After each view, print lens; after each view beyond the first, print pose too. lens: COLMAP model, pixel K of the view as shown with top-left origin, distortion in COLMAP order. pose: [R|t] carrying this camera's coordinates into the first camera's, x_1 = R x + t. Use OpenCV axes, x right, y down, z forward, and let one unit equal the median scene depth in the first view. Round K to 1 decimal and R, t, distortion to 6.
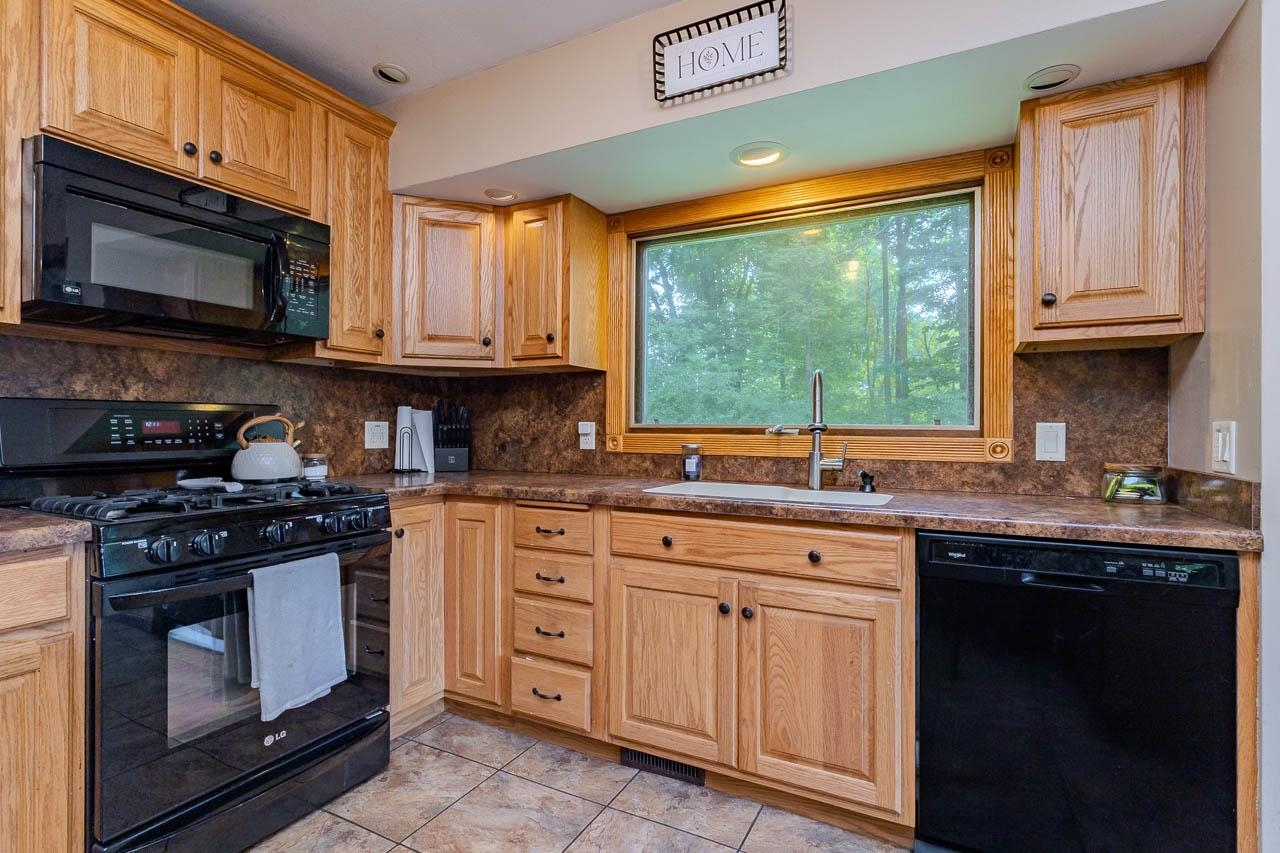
lens RADIAL K [[606.3, 0, 636.4], [0, 606.3, 428.2], [0, 0, 1]] dist [0.000267, -0.000030]
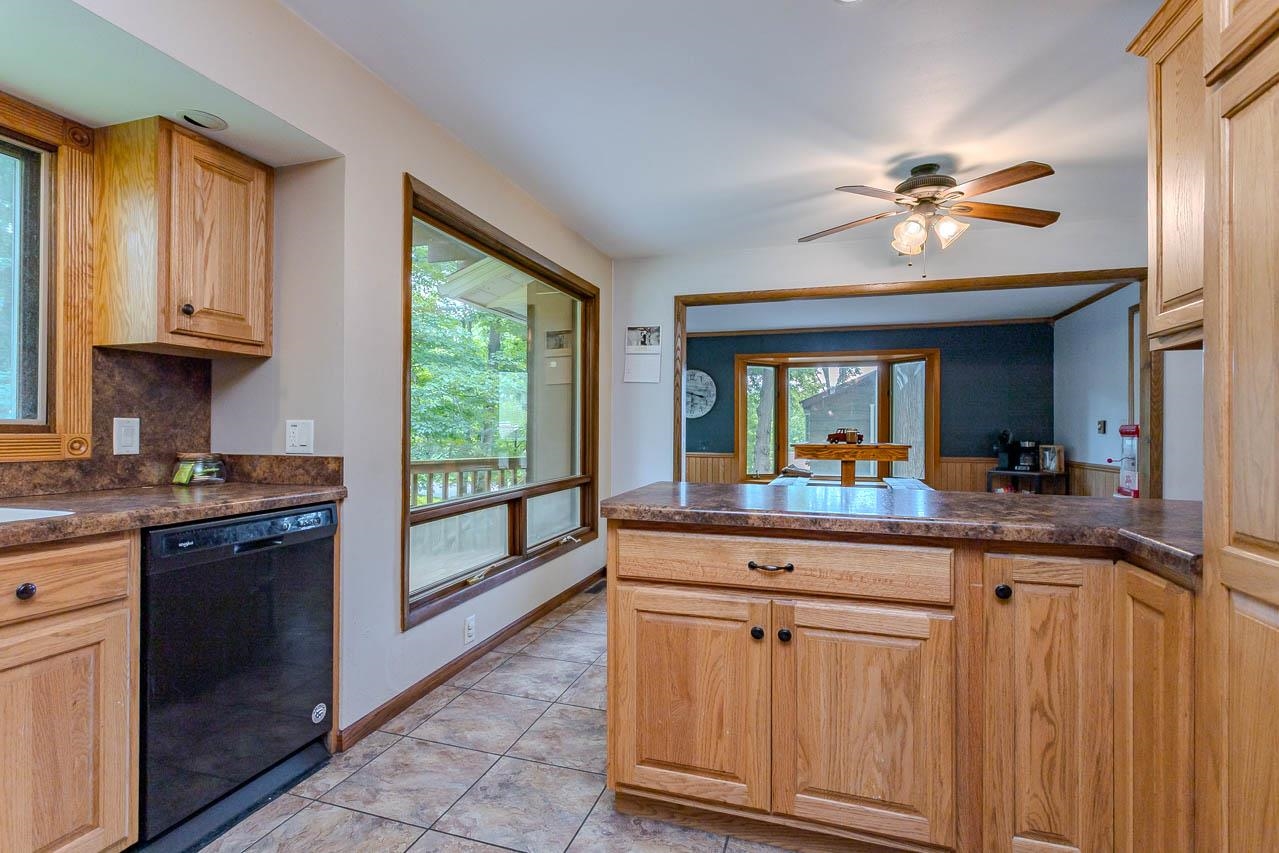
lens RADIAL K [[605.8, 0, 640.1], [0, 605.8, 424.6], [0, 0, 1]] dist [0.000267, -0.000030]
pose [[-0.166080, 0.001024, 0.986112, -0.522548], [-0.006066, 0.999979, -0.002060, -0.000694], [-0.986094, -0.006324, -0.166070, 0.325384]]
